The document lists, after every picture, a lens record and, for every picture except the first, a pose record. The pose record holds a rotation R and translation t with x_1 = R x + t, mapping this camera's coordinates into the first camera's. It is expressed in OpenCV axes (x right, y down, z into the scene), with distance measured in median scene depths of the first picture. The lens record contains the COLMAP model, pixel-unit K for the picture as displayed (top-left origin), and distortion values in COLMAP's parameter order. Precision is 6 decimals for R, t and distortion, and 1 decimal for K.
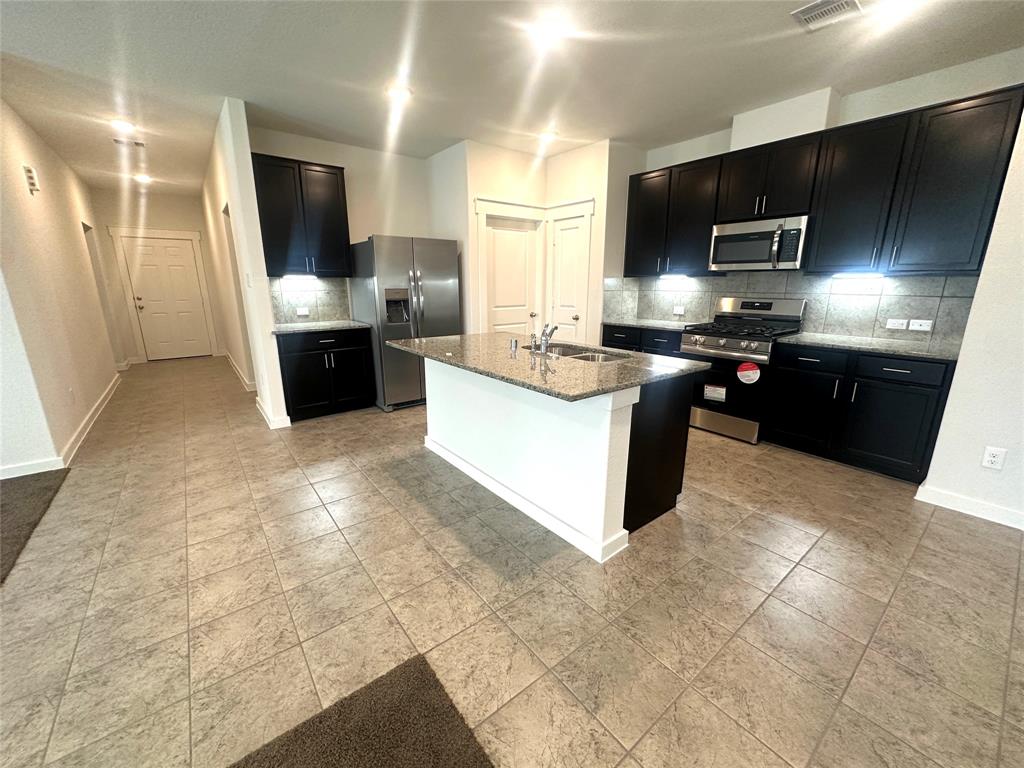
lens RADIAL K [[410.0, 0, 512.0], [0, 410.0, 384.0], [0, 0, 1]] dist [-0.001071, -0.000042]
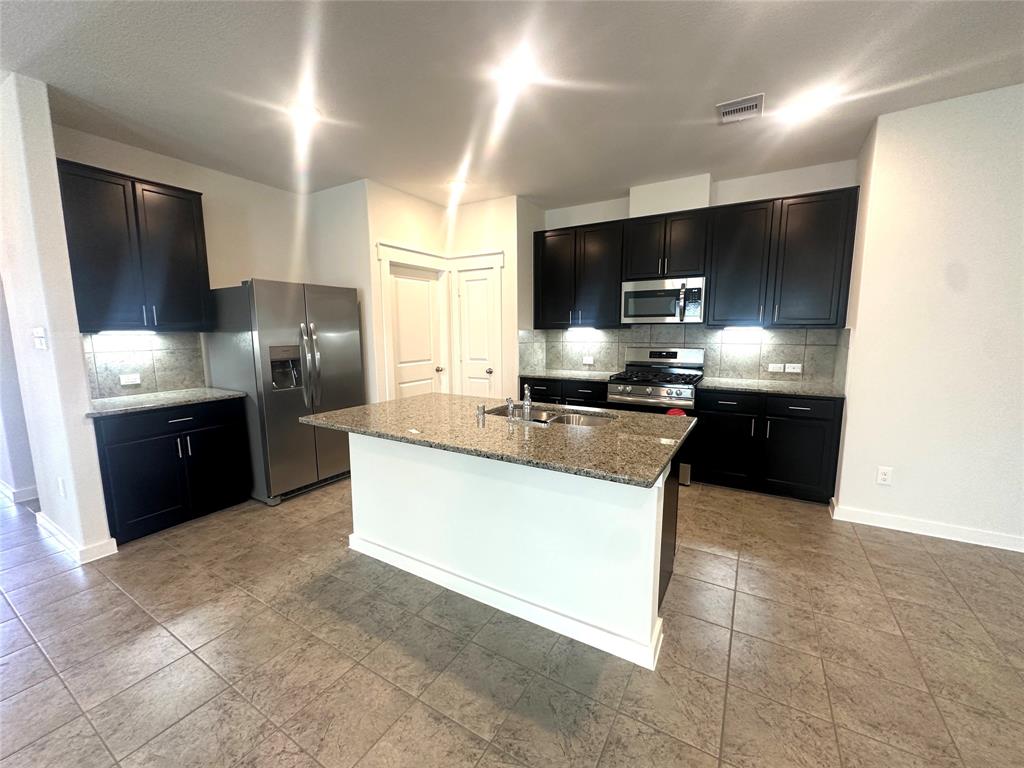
lens RADIAL K [[410.0, 0, 512.0], [0, 410.0, 384.0], [0, 0, 1]] dist [-0.001071, -0.000042]
pose [[0.934153, -0.053097, 0.352901, -0.167979], [0.092787, 0.990998, -0.096510, -0.046207], [-0.344600, 0.122900, 0.930670, 0.133794]]
